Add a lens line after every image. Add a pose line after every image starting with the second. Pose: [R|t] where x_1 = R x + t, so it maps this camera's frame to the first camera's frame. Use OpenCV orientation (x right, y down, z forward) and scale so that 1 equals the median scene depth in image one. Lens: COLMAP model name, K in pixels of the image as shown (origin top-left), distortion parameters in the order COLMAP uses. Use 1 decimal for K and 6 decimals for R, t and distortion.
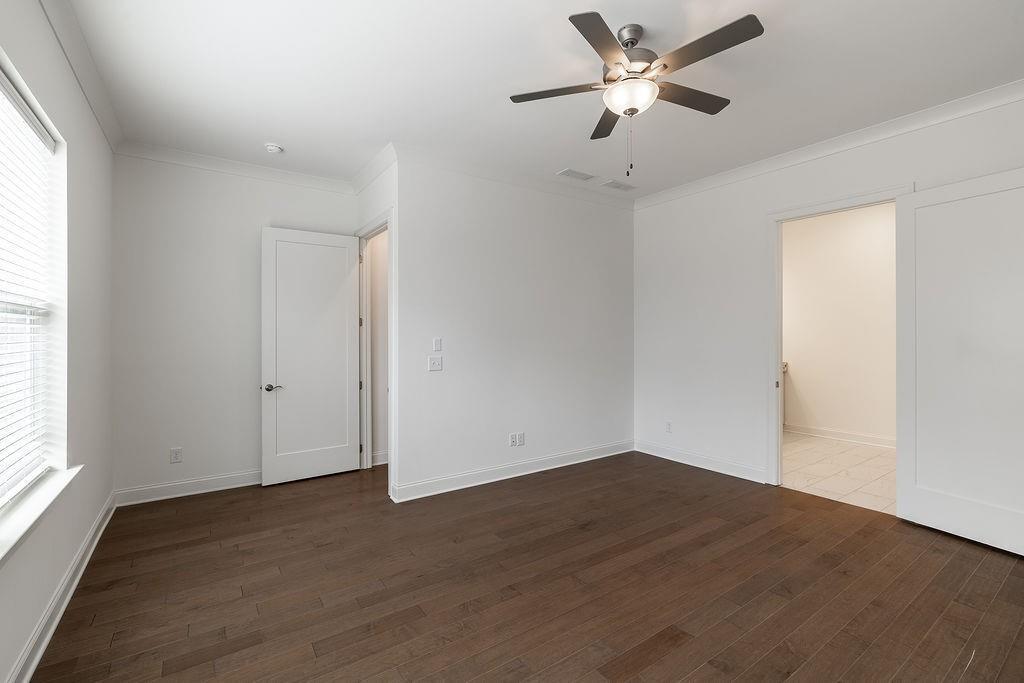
lens RADIAL K [[459.6, 0, 511.9], [0, 459.6, 340.1], [0, 0, 1]] dist [-0.007269, -0.000014]
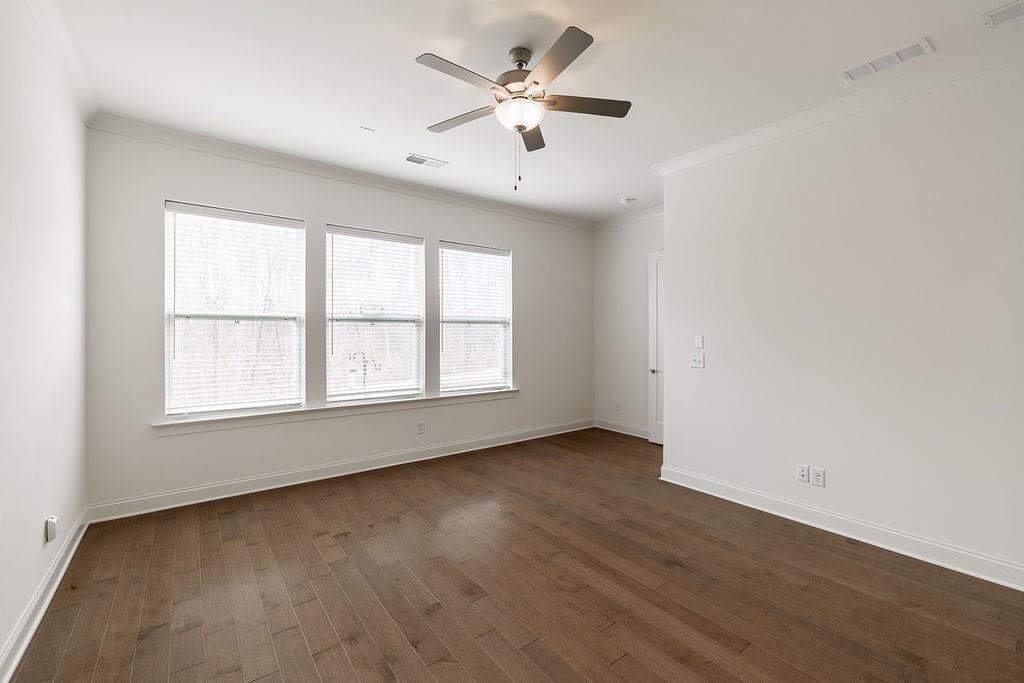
lens RADIAL K [[434.3, 0, 506.7], [0, 434.3, 337.1], [0, 0, 1]] dist [0.000959, 0.000155]
pose [[0.018954, 0.012287, -0.999745, 1.000285], [-0.010927, 0.999867, 0.012081, -0.008391], [0.999761, 0.010695, 0.019086, 0.730752]]
